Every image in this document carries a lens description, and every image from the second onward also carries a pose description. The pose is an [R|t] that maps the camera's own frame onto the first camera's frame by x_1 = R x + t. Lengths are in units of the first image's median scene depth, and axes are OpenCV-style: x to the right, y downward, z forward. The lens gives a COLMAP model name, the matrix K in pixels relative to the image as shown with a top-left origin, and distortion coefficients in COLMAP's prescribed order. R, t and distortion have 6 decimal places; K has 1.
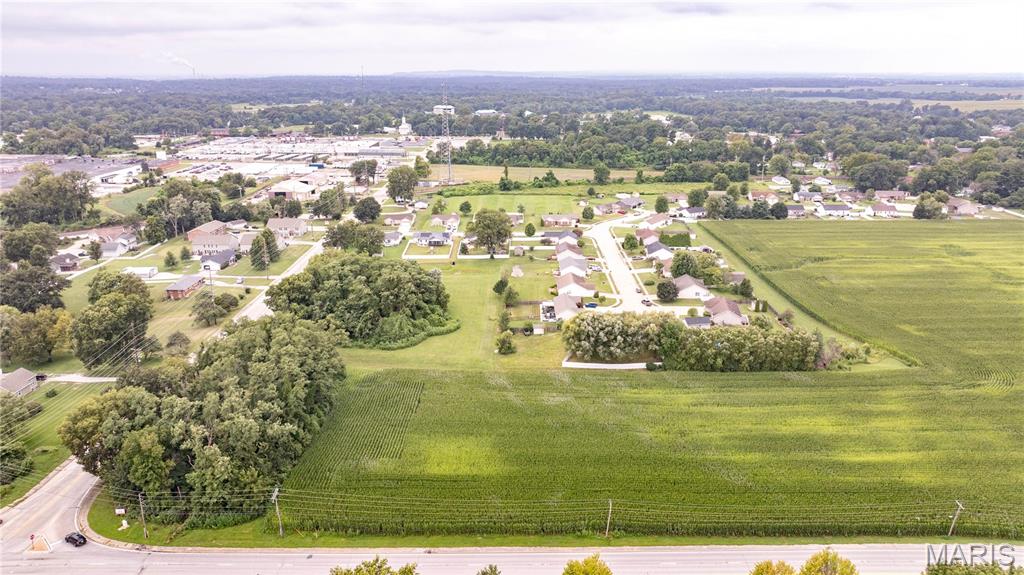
lens RADIAL K [[723.2, 0, 512.9], [0, 723.2, 288.2], [0, 0, 1]] dist [-0.019775, 0.002570]
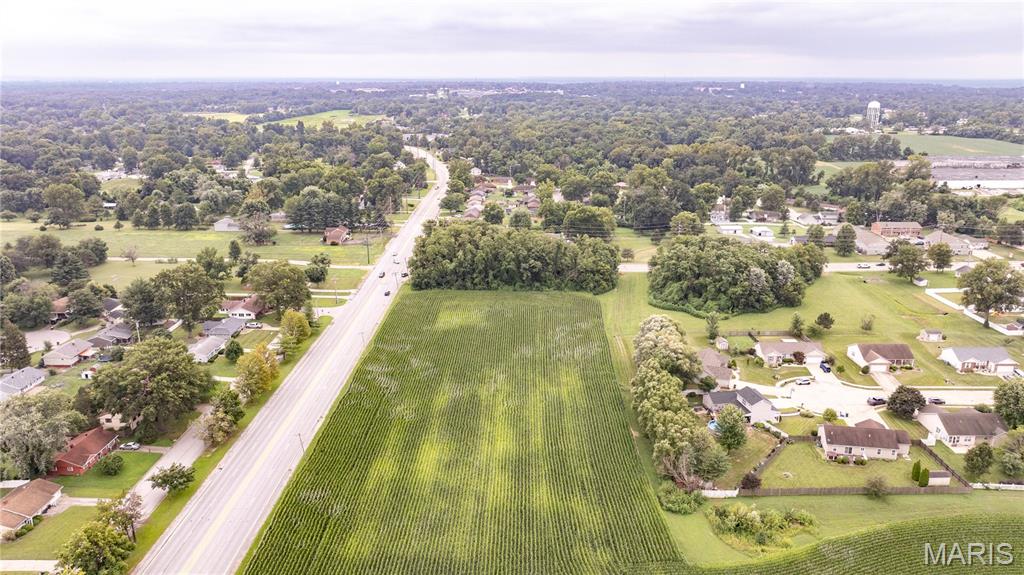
lens RADIAL K [[723.2, 0, 515.2], [0, 723.2, 287.4], [0, 0, 1]] dist [-0.019775, 0.002570]
pose [[-0.000426, 0.281325, -0.959612, 0.443455], [-0.291185, 0.917995, 0.269254, -0.089811], [0.956667, 0.279539, 0.081526, 0.308591]]
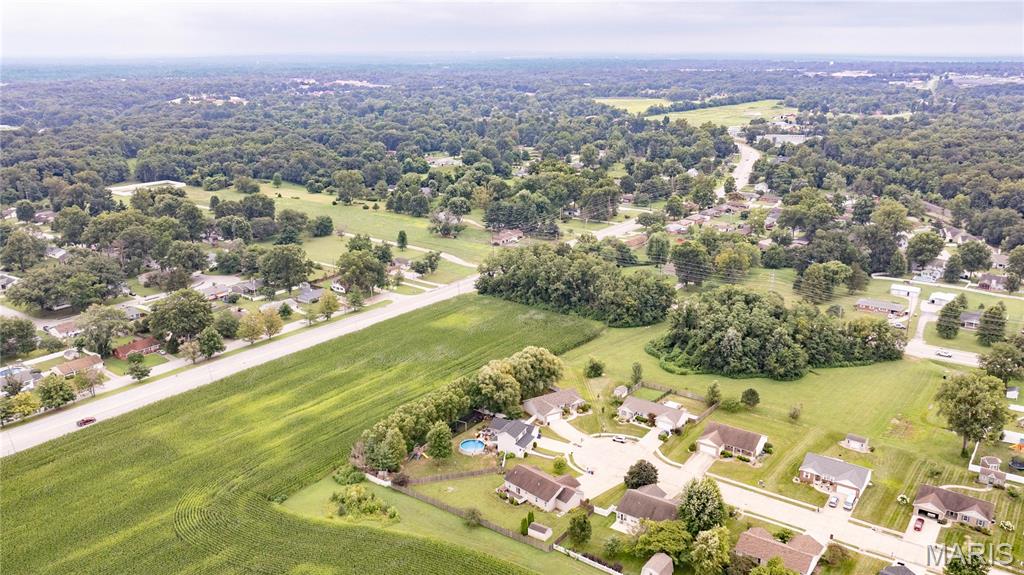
lens RADIAL K [[811.2, 0, 509.4], [0, 811.2, 287.6], [0, 0, 1]] dist [0.002915, -0.001002]
pose [[-0.595166, 0.228204, -0.770520, 0.441587], [-0.228349, 0.871280, 0.434428, -0.237654], [0.770477, 0.434504, -0.466446, 0.636364]]
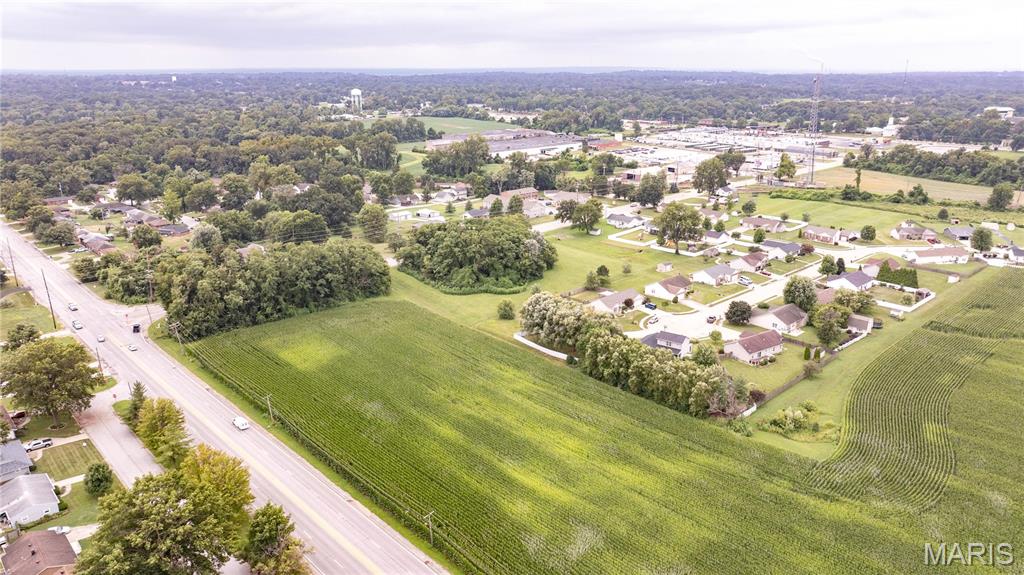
lens RADIAL K [[723.2, 0, 510.7], [0, 723.2, 285.6], [0, 0, 1]] dist [-0.019775, 0.002570]
pose [[0.683240, 0.209455, -0.699508, 0.340744], [-0.207386, 0.974189, 0.089139, -0.026280], [0.700124, 0.084165, 0.709044, 0.098868]]
